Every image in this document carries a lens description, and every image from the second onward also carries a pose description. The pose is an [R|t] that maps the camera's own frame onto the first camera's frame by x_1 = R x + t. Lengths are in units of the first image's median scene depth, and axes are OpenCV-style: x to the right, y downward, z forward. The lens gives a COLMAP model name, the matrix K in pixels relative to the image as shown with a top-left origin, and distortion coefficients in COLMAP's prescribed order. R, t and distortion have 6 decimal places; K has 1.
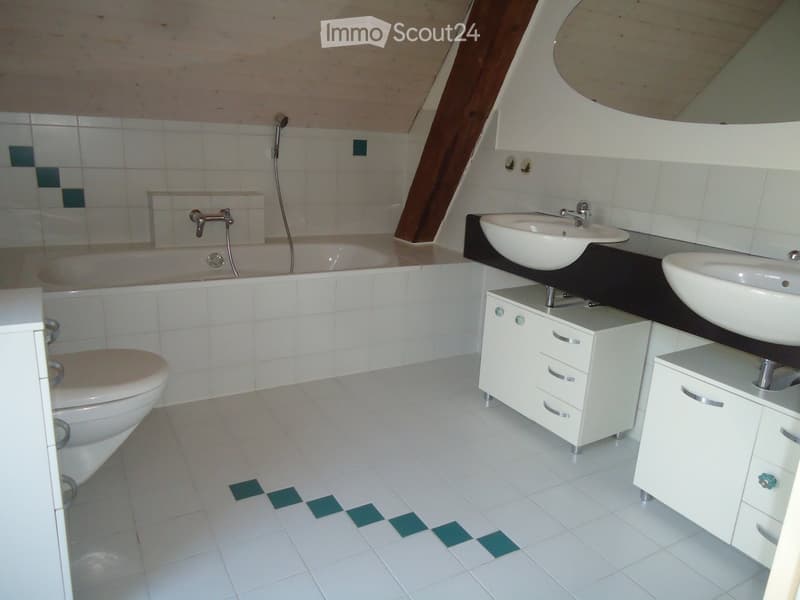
lens RADIAL K [[579.5, 0, 406.7], [0, 579.5, 297.1], [0, 0, 1]] dist [-0.008204, -0.007645]
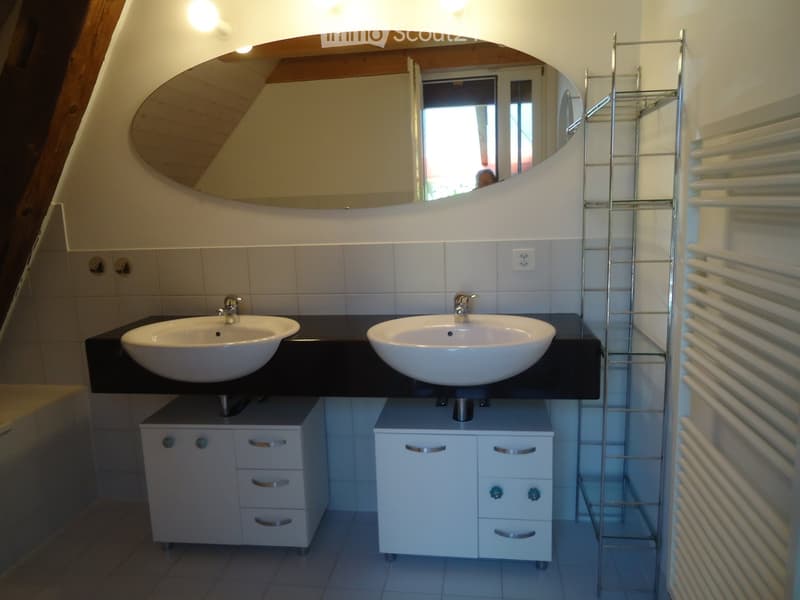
lens RADIAL K [[579.5, 0, 406.7], [0, 579.5, 297.1], [0, 0, 1]] dist [-0.008204, -0.007645]
pose [[0.608811, -0.184801, 0.771491, -0.247008], [0.265155, 0.963962, 0.021661, -0.108234], [-0.747691, 0.191377, 0.635872, 0.177273]]
